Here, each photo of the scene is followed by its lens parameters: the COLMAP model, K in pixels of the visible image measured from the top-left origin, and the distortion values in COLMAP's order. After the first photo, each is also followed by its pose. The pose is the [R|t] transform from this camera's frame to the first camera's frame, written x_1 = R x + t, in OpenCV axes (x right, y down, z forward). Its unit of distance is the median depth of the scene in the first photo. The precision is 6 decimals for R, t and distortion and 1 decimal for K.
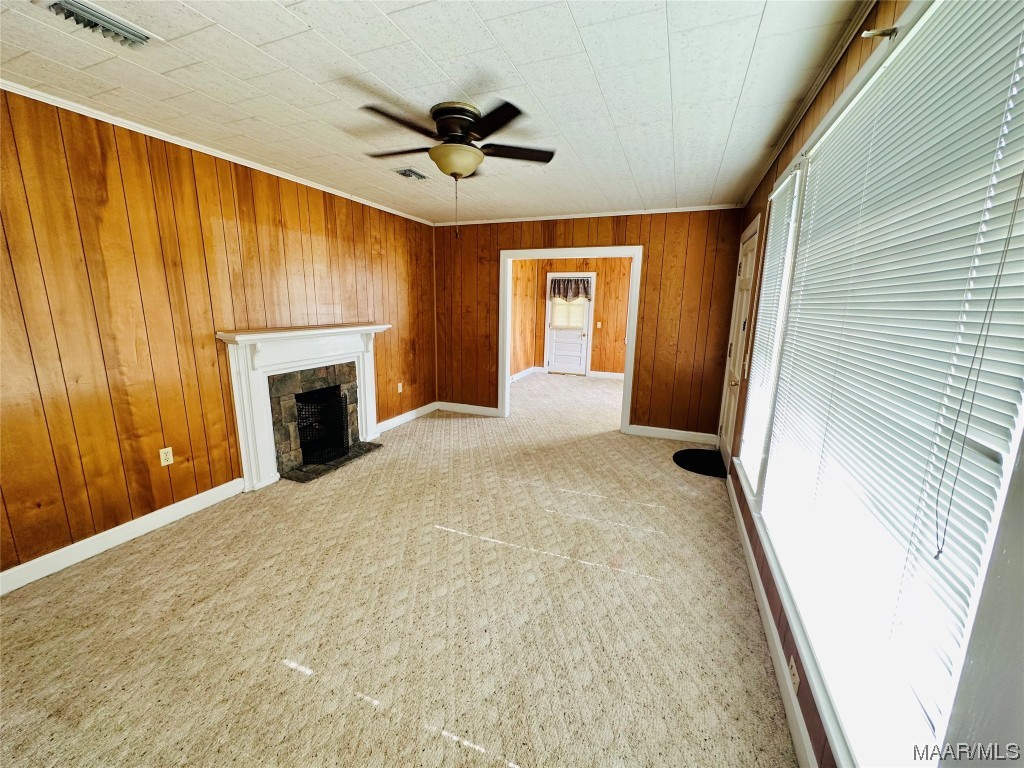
lens RADIAL K [[410.2, 0, 508.7], [0, 410.2, 384.4], [0, 0, 1]] dist [-0.000680, 0.000179]
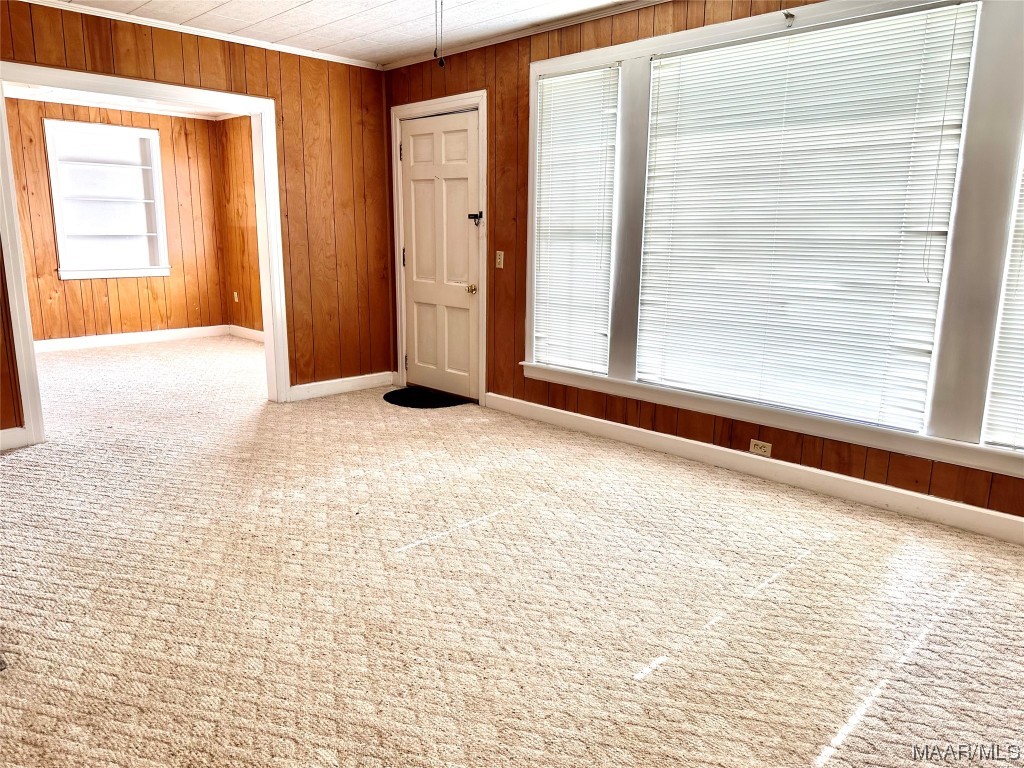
lens RADIAL K [[723.1, 0, 506.7], [0, 723.1, 384.9], [0, 0, 1]] dist [0.067217, -0.085180]
pose [[0.385807, -0.202383, 0.900108, -0.925437], [0.176864, 0.973771, 0.143137, -0.009823], [-0.905468, 0.103973, 0.411482, 0.362600]]
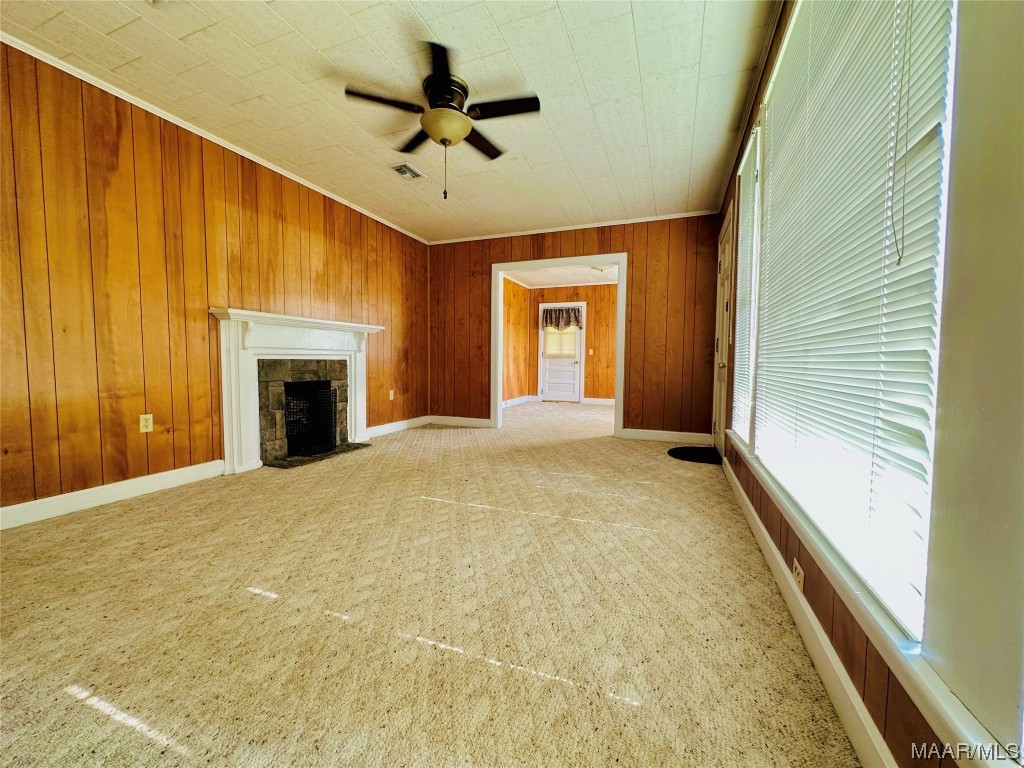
lens RADIAL K [[410.2, 0, 508.7], [0, 410.2, 384.4], [0, 0, 1]] dist [-0.000680, 0.000179]
pose [[0.999931, -0.007622, 0.008930, 0.017286], [0.008789, 0.990253, -0.139001, 0.200404], [-0.007784, 0.139070, 0.990252, 0.012773]]
